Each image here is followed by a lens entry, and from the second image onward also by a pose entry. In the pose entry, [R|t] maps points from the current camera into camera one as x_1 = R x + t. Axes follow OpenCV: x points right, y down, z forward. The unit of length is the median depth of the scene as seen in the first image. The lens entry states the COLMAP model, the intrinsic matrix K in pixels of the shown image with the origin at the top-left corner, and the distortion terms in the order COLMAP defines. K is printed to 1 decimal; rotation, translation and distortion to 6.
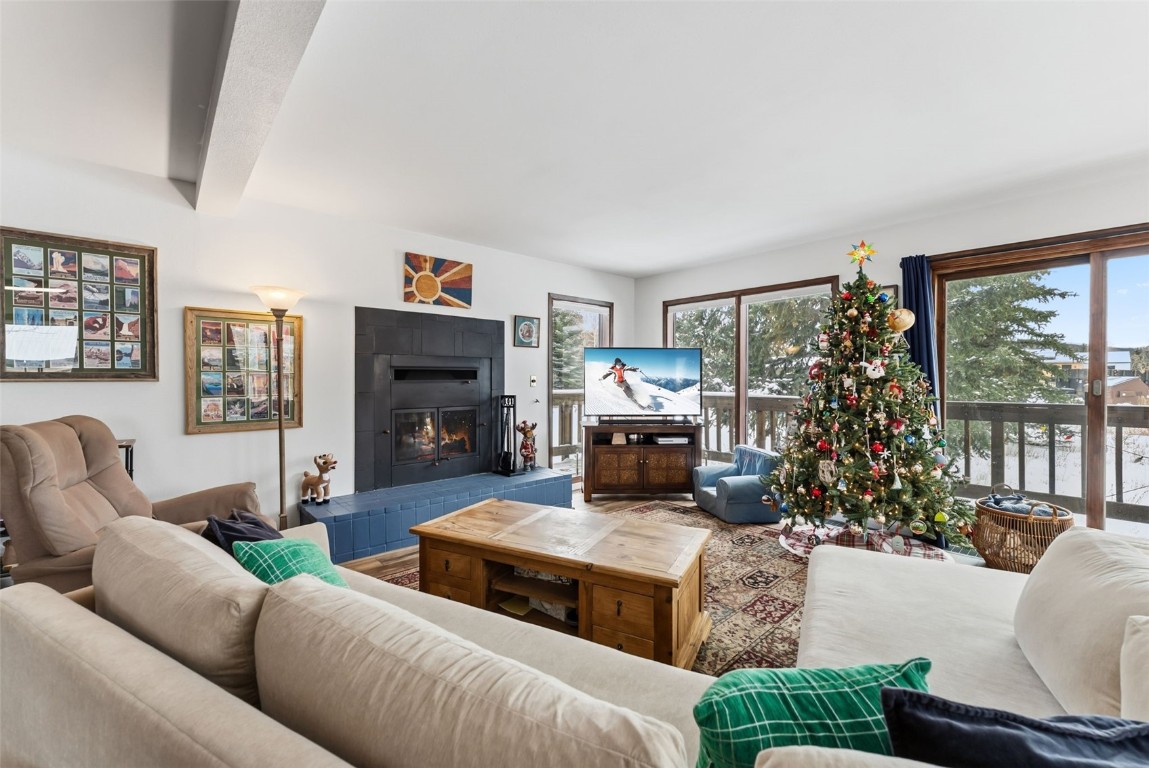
lens RADIAL K [[465.9, 0, 574.0], [0, 465.9, 382.2], [0, 0, 1]] dist [-0.000065, -0.000224]
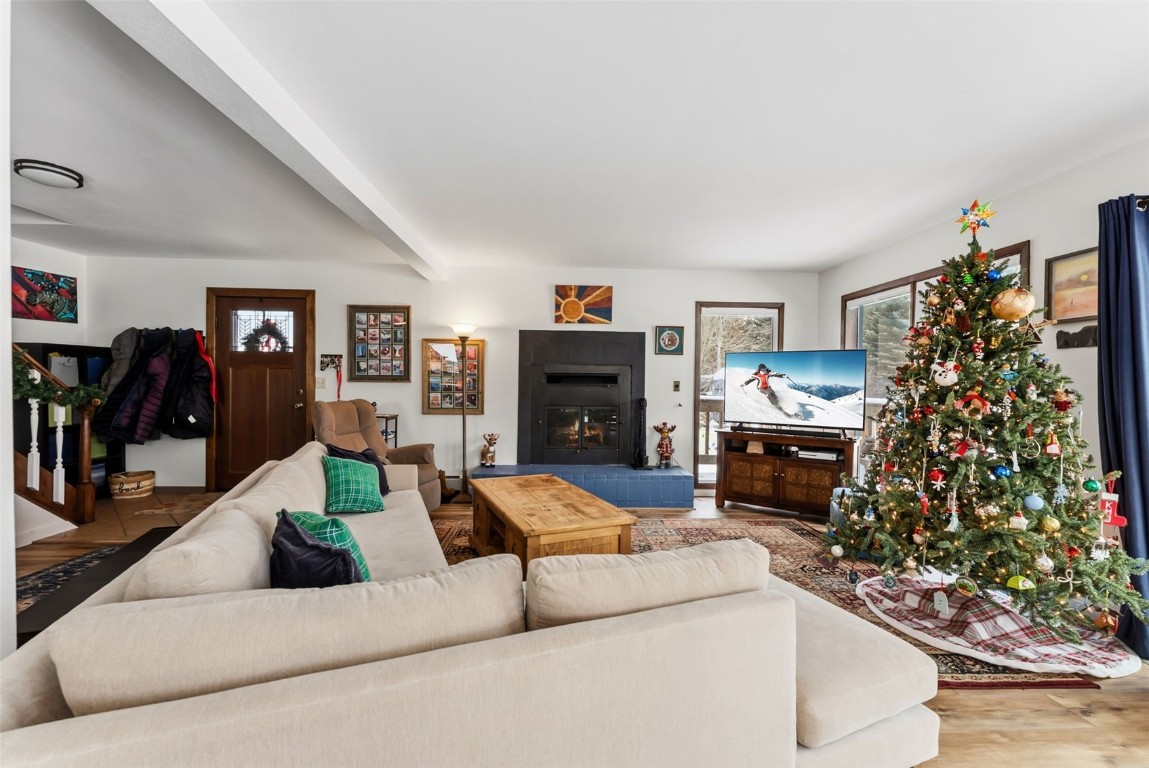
lens RADIAL K [[480.5, 0, 574.5], [0, 480.5, 384.0], [0, 0, 1]] dist [0.000646, -0.000045]
pose [[0.772088, 0.009325, -0.635447, 0.487932], [-0.015860, 0.999864, -0.004598, 0.001691], [0.635318, 0.013628, 0.772131, 0.002852]]
